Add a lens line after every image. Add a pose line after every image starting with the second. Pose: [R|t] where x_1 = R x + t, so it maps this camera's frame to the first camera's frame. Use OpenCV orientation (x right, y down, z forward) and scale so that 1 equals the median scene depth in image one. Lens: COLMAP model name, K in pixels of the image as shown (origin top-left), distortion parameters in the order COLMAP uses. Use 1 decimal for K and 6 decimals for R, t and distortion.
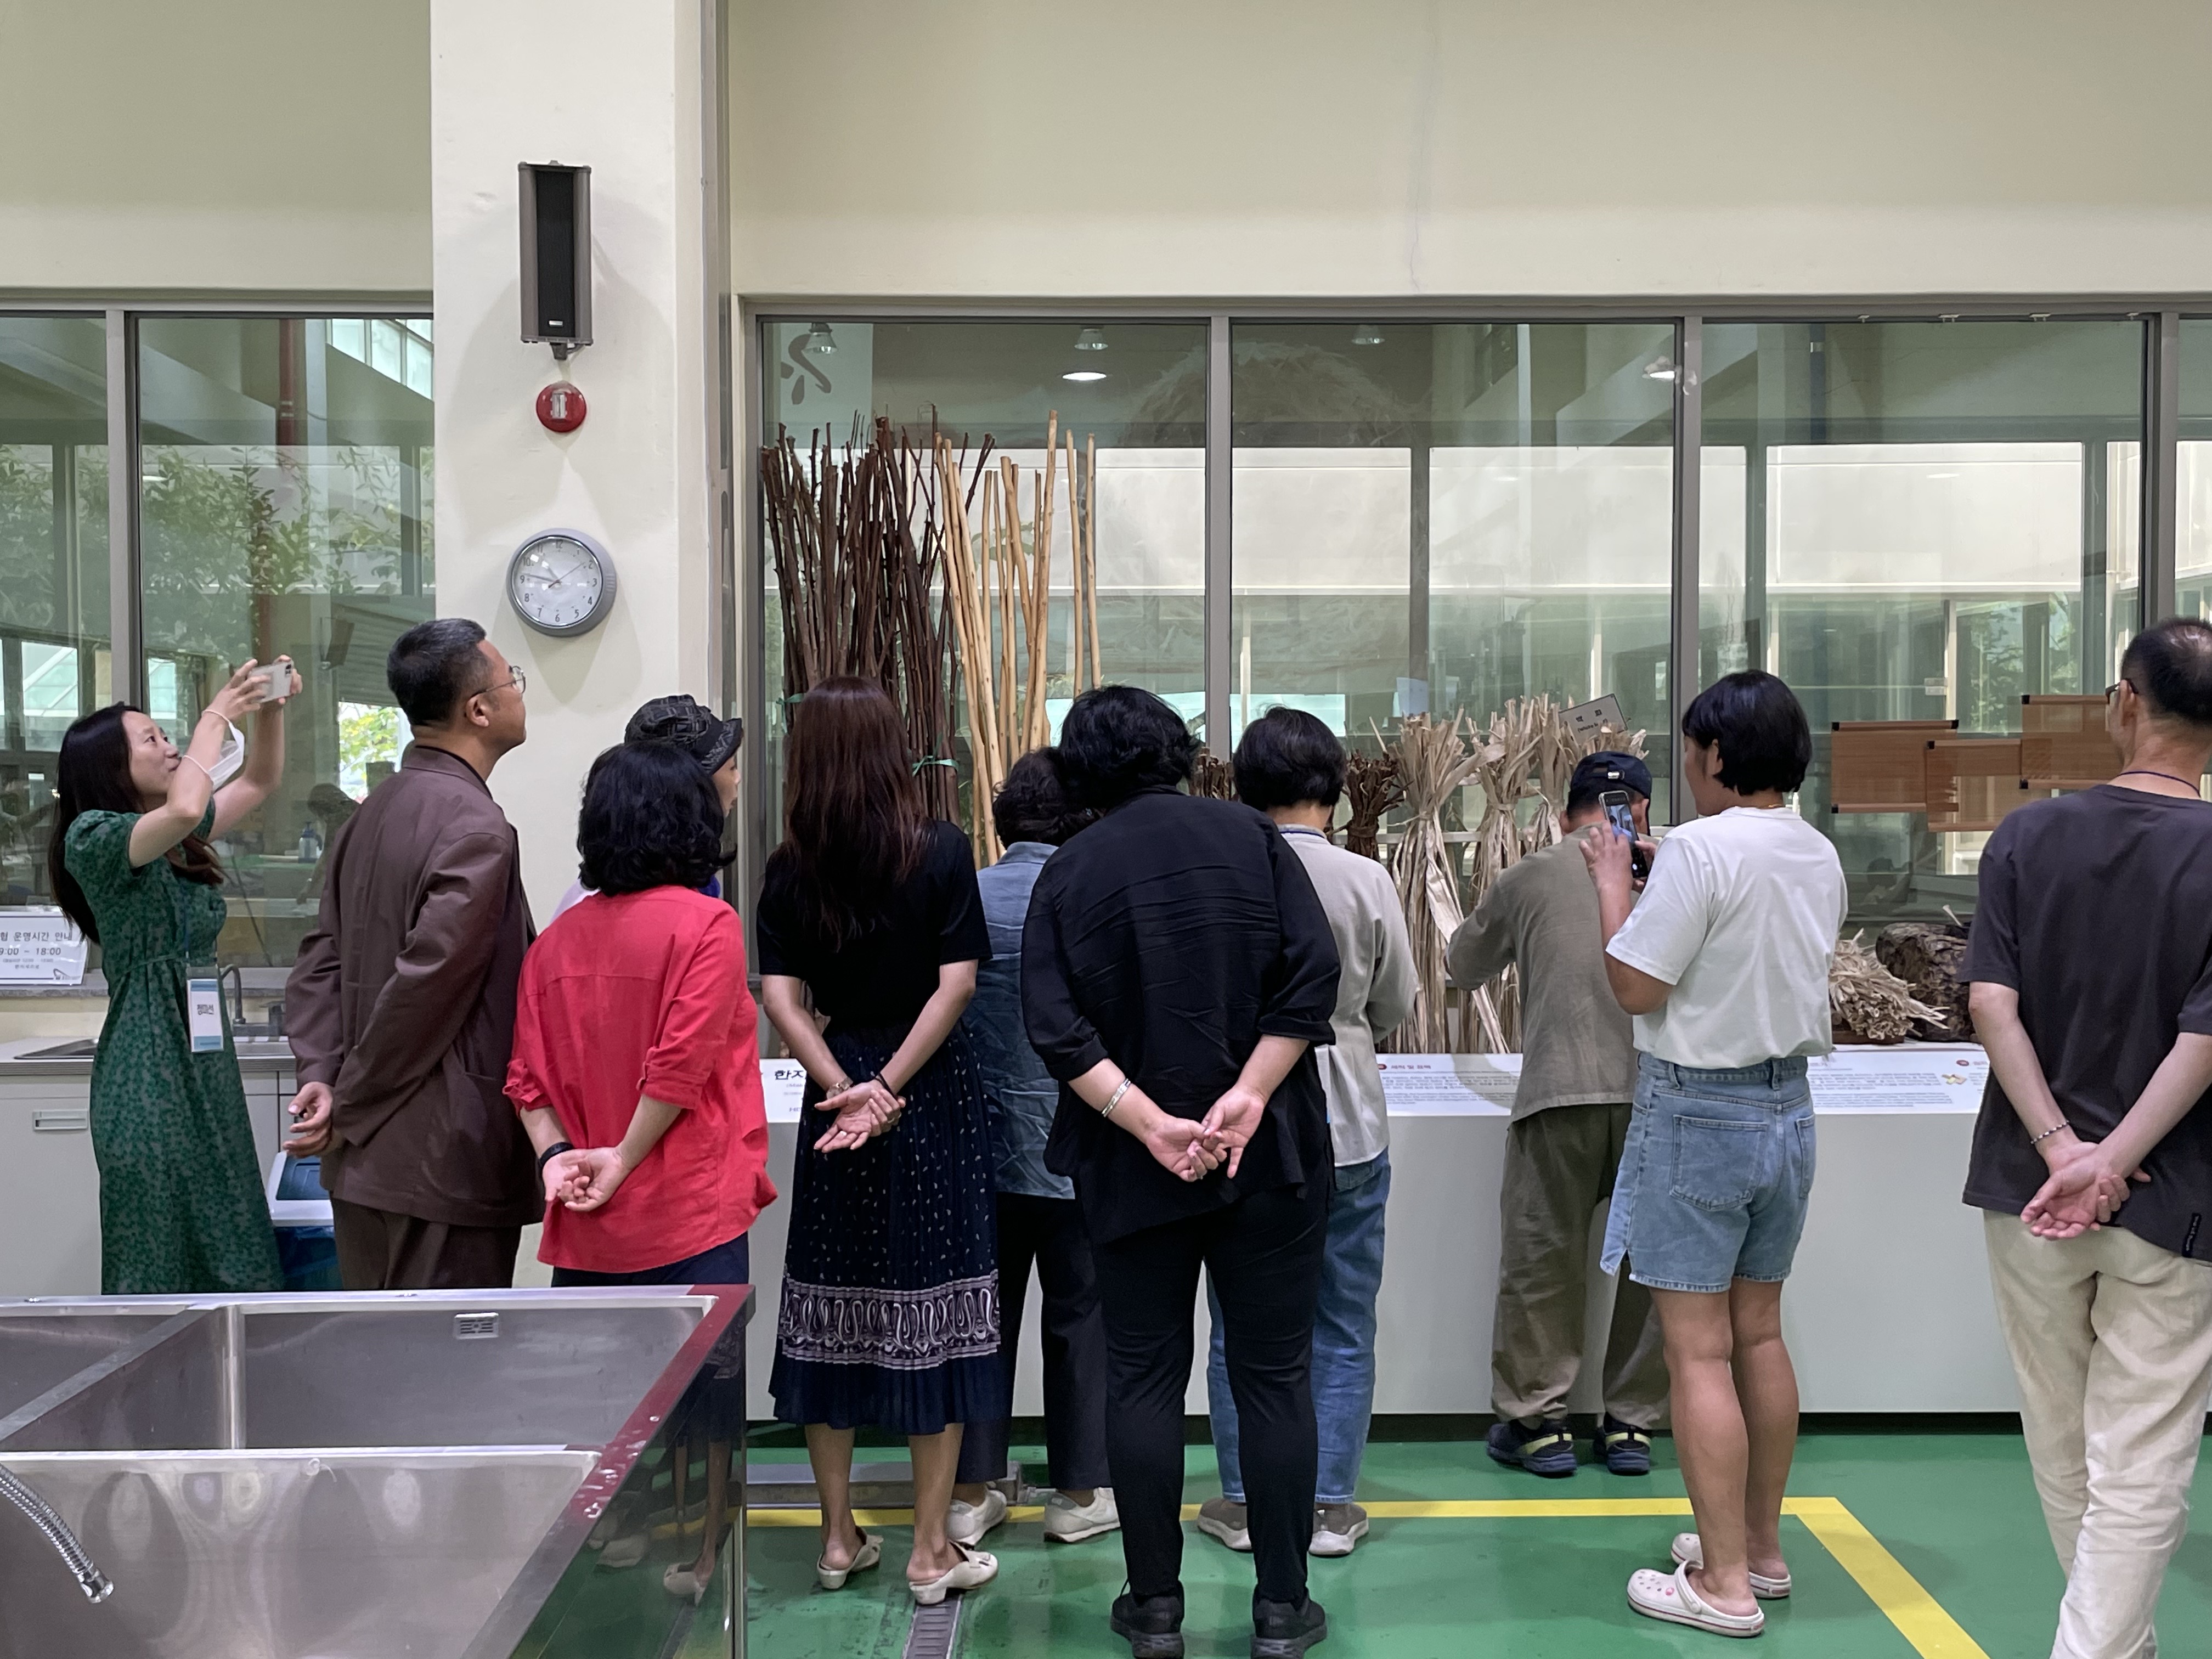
lens RADIAL K [[2404.5, 0, 1093.5], [0, 2404.5, 815.6], [0, 0, 1]] dist [0.070609, 0.000000]
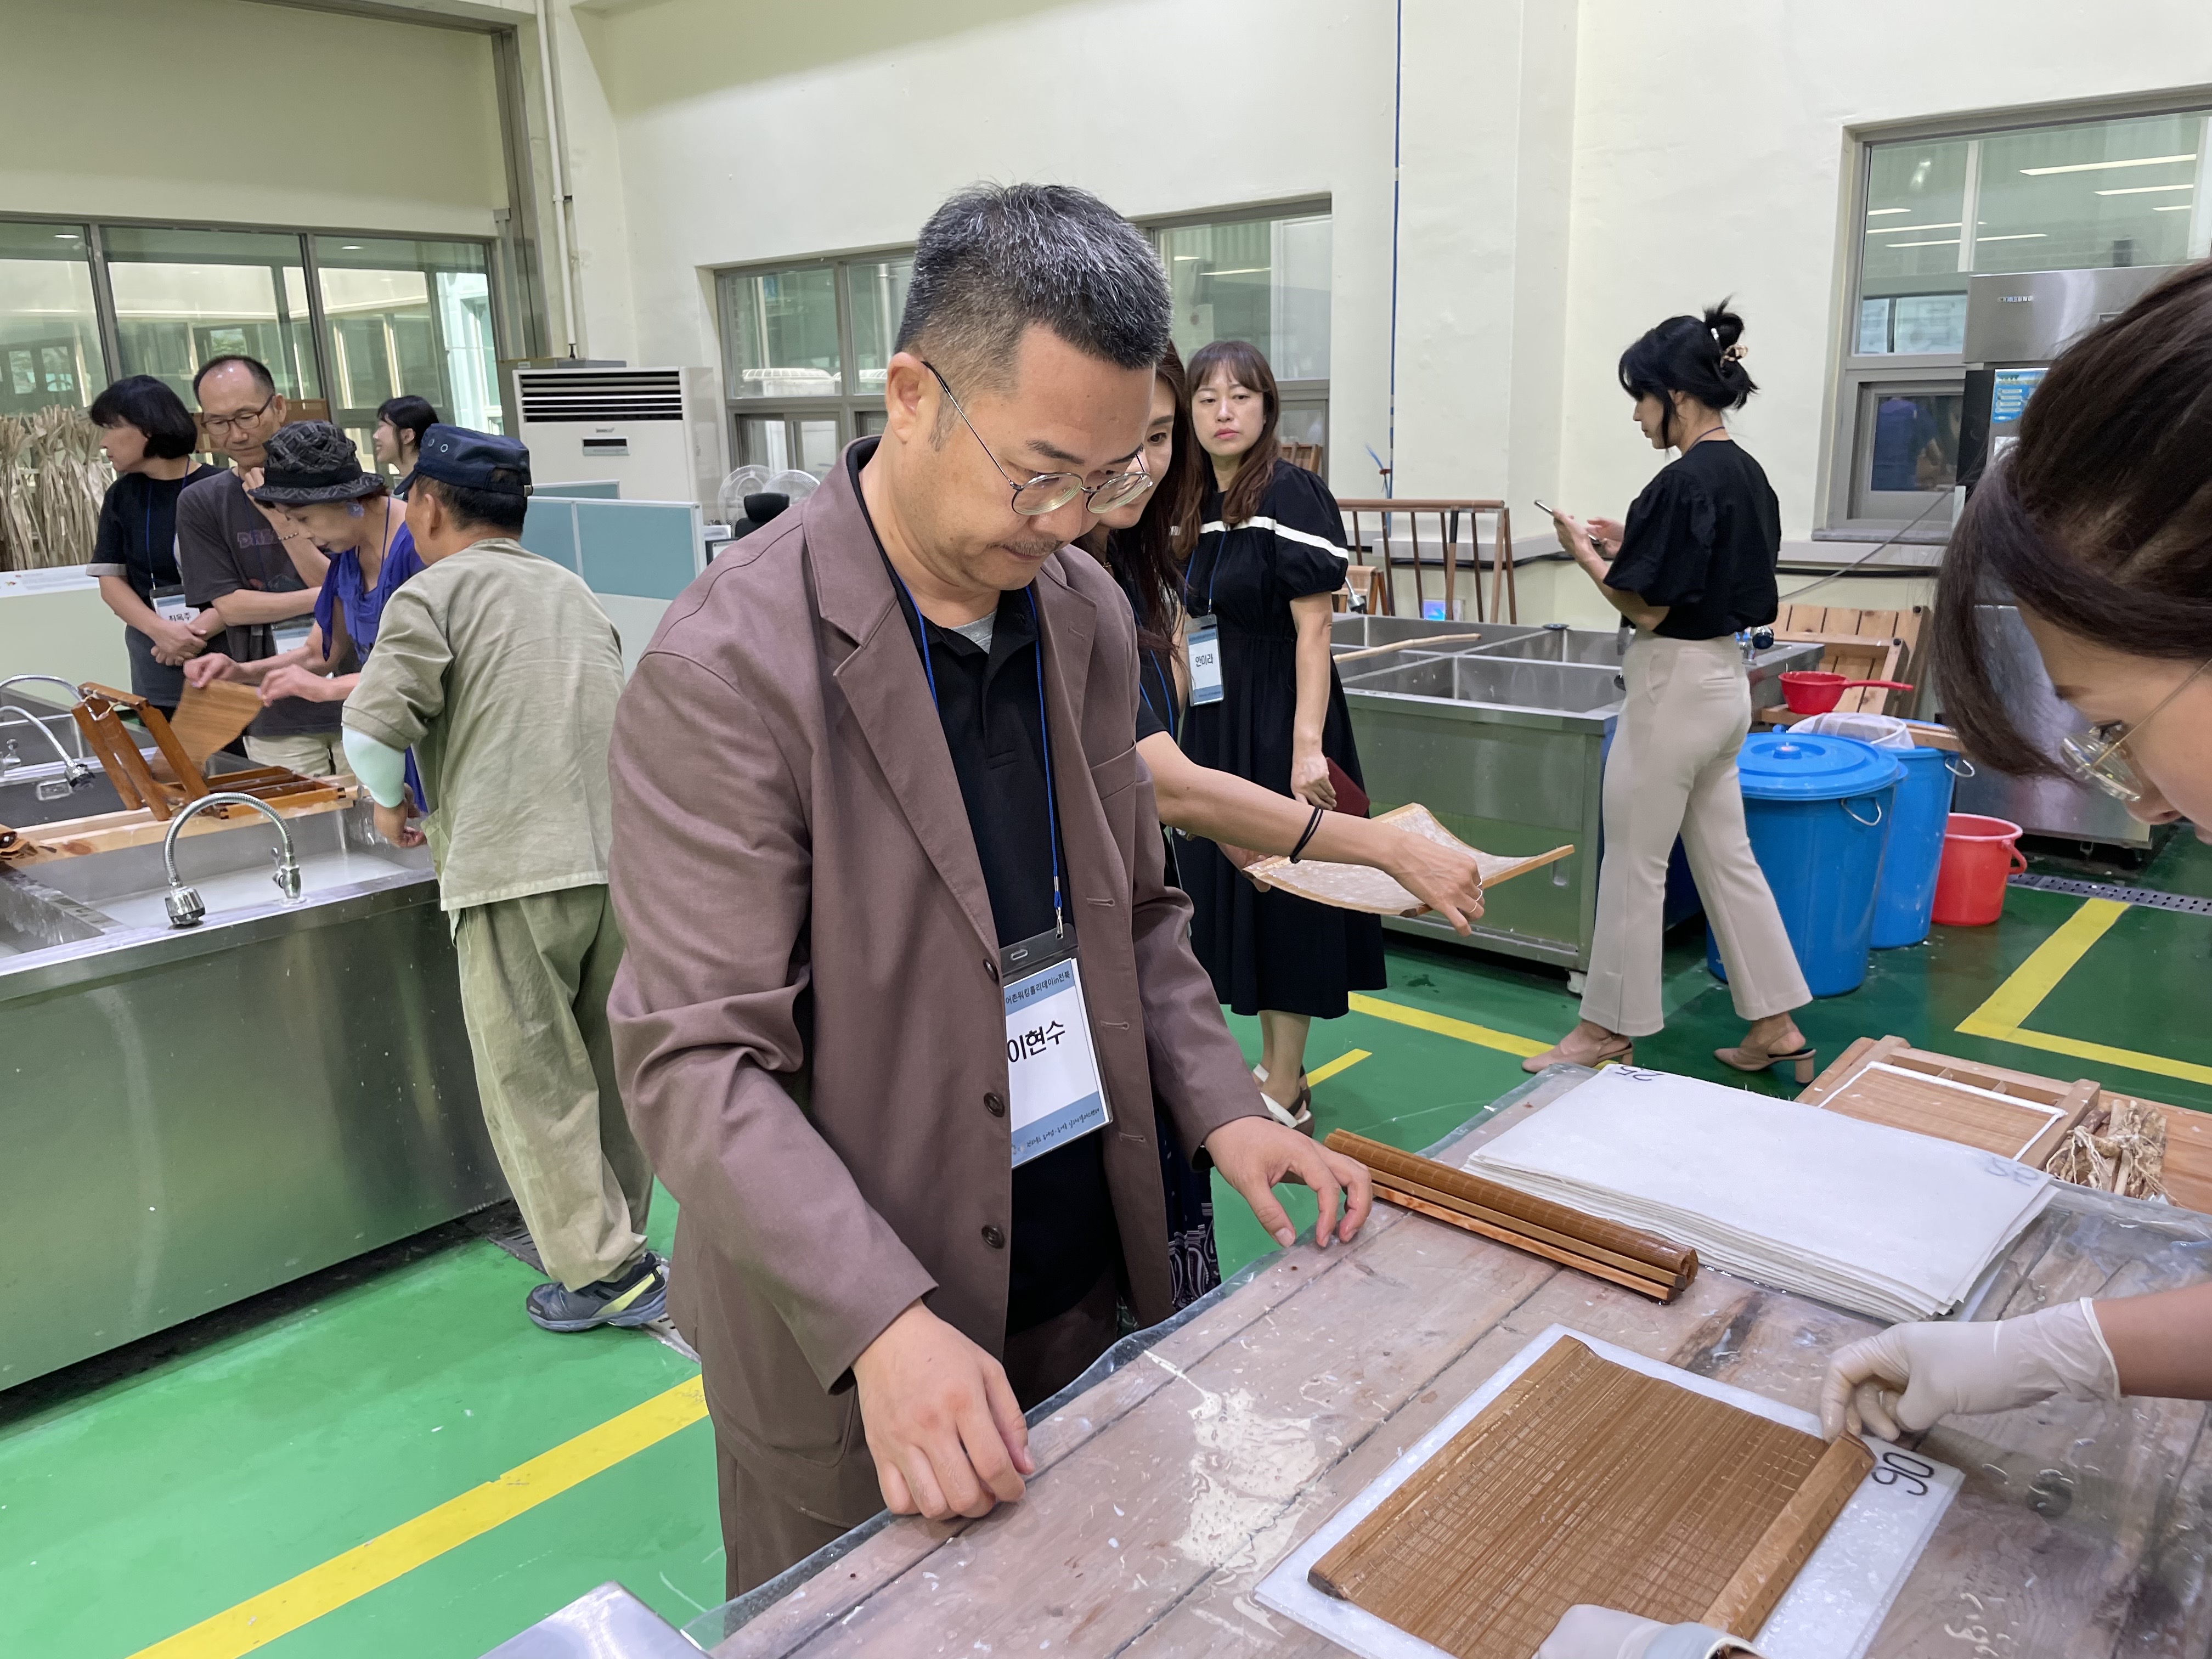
lens RADIAL K [[1677.9, 0, 1100.2], [0, 1677.9, 814.5], [0, 0, 1]] dist [0.042658, -0.042990]
pose [[0.670272, -0.190110, 0.717352, -0.391786], [0.033821, 0.973452, 0.226380, -0.003865], [-0.741345, -0.127475, 0.658907, -0.853025]]
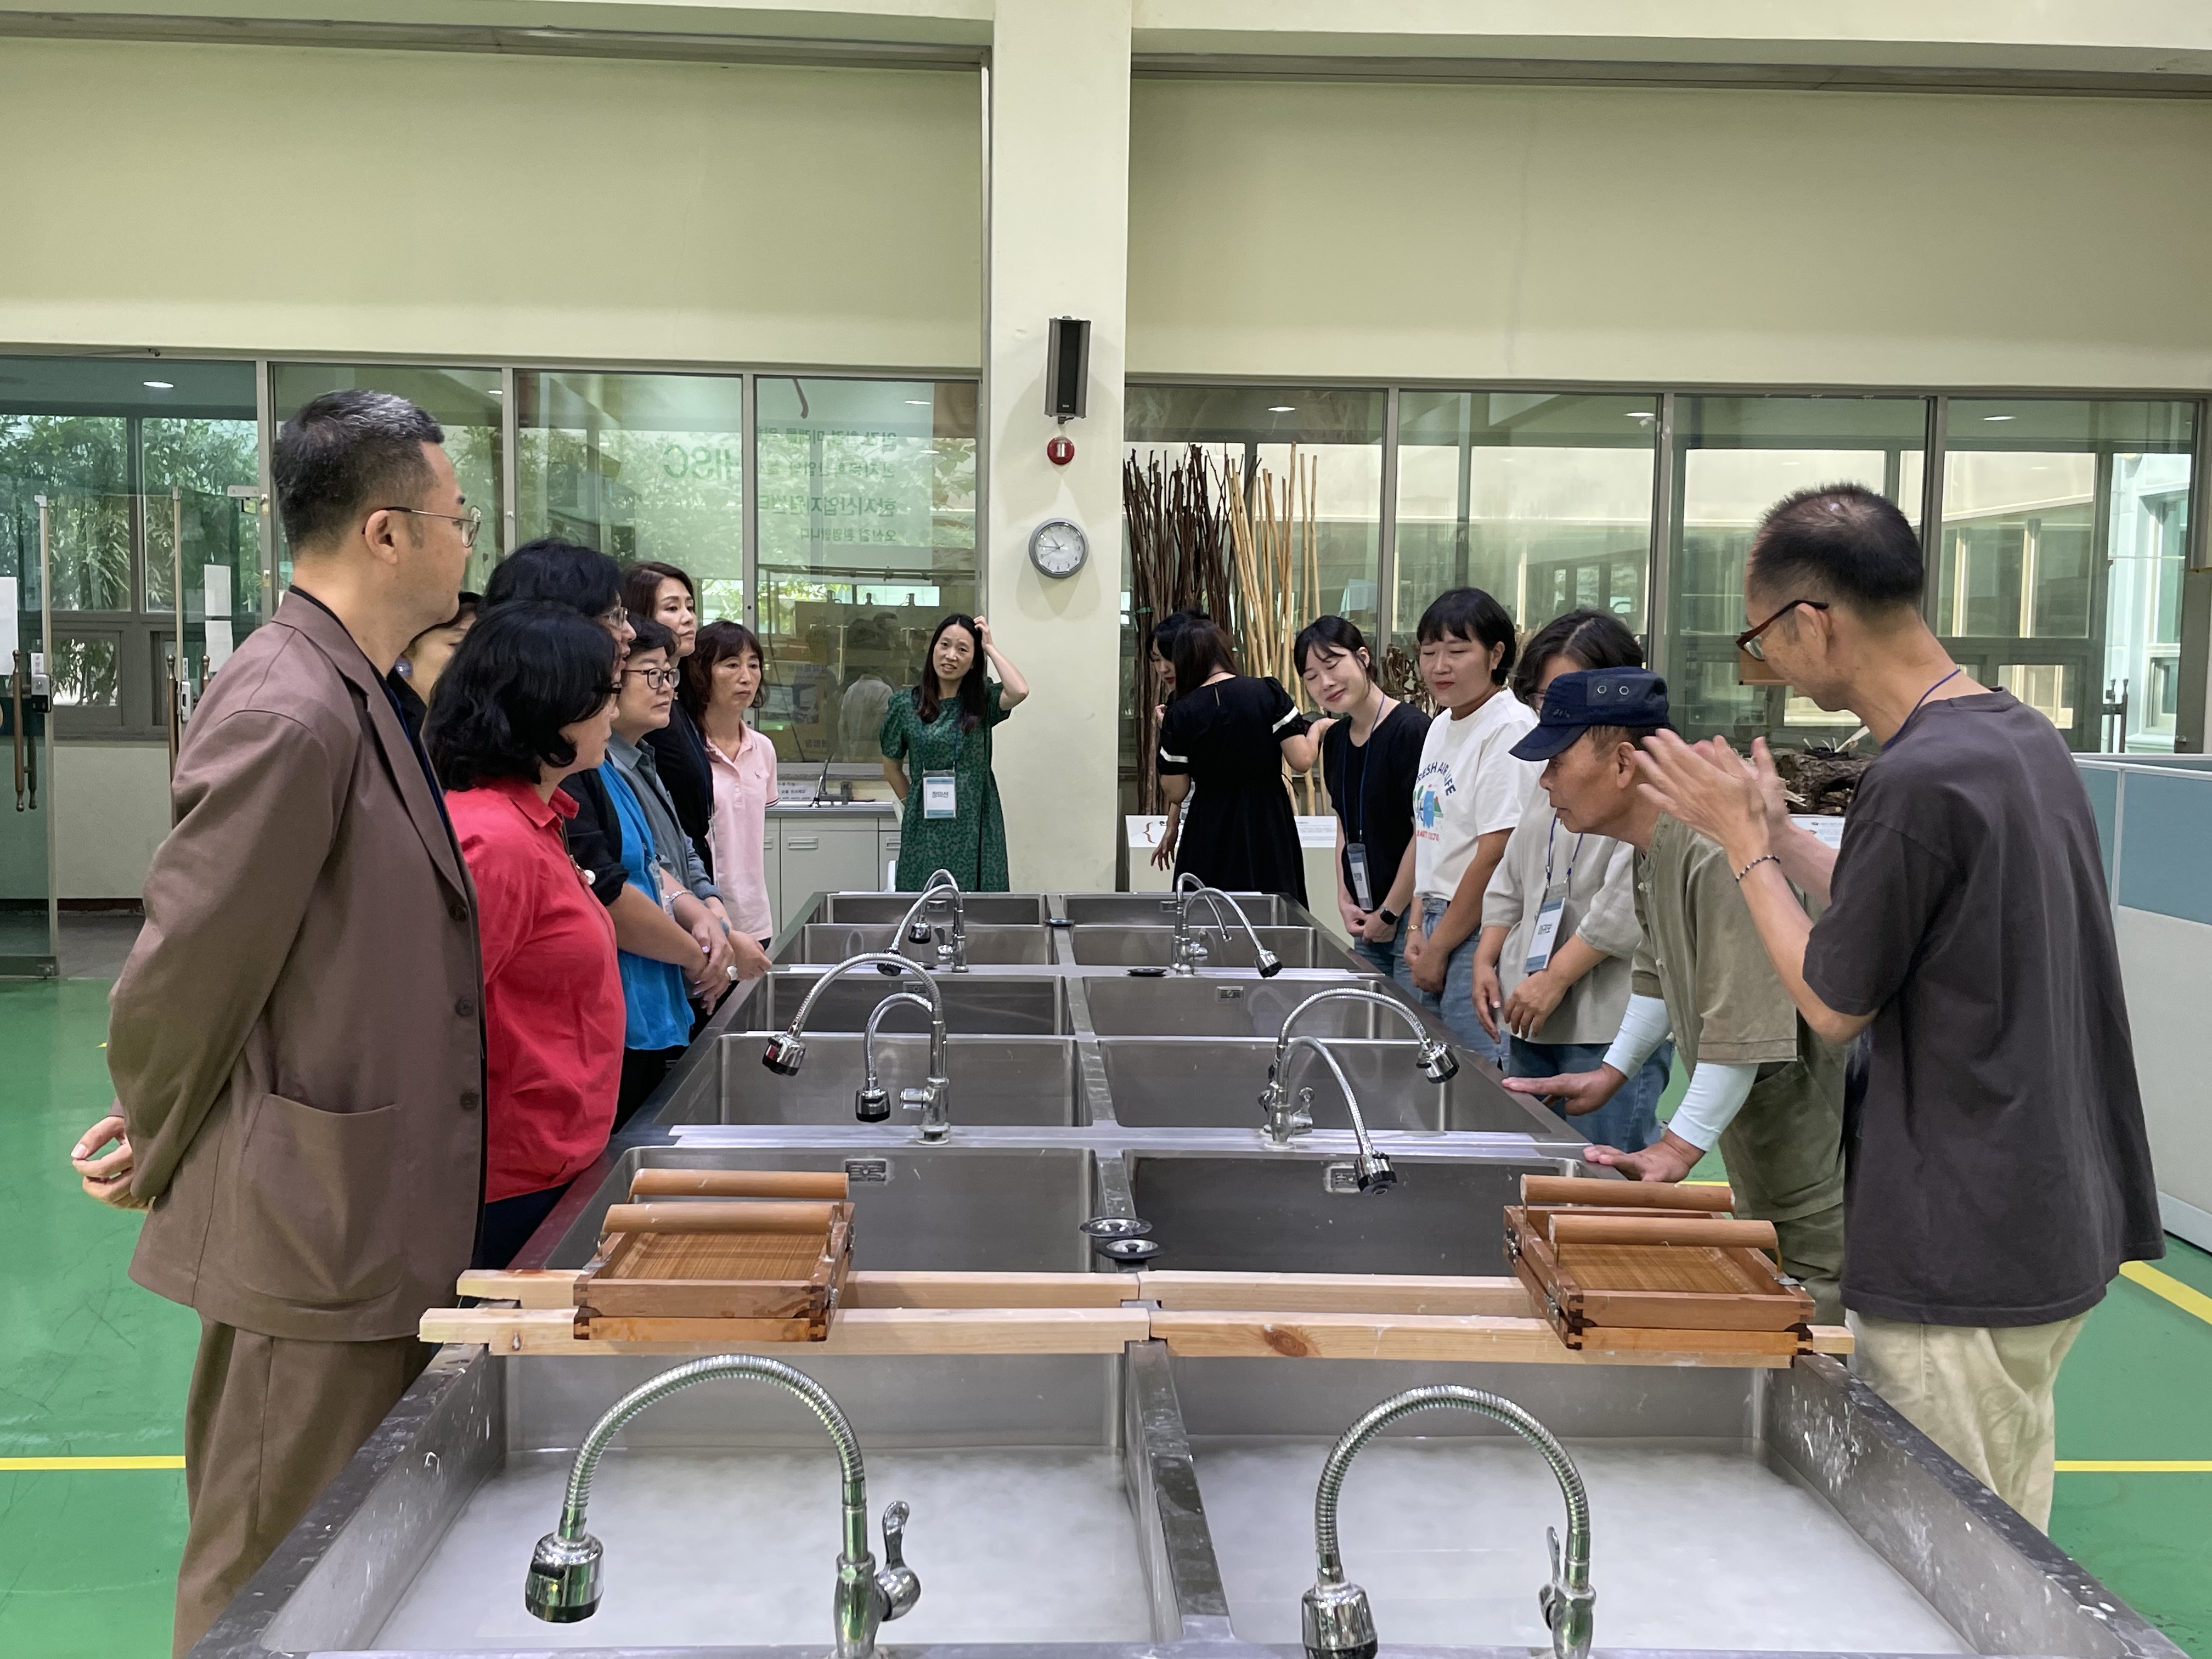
lens RADIAL K [[2128.2, 0, 1047.1], [0, 2128.2, 812.6], [0, 0, 1]] dist [0.038581, 0.000000]
pose [[0.999558, 0.012816, 0.026815, -0.265740], [-0.014413, 0.998080, 0.060240, 0.005627], [-0.025991, -0.060600, 0.997824, -0.595912]]
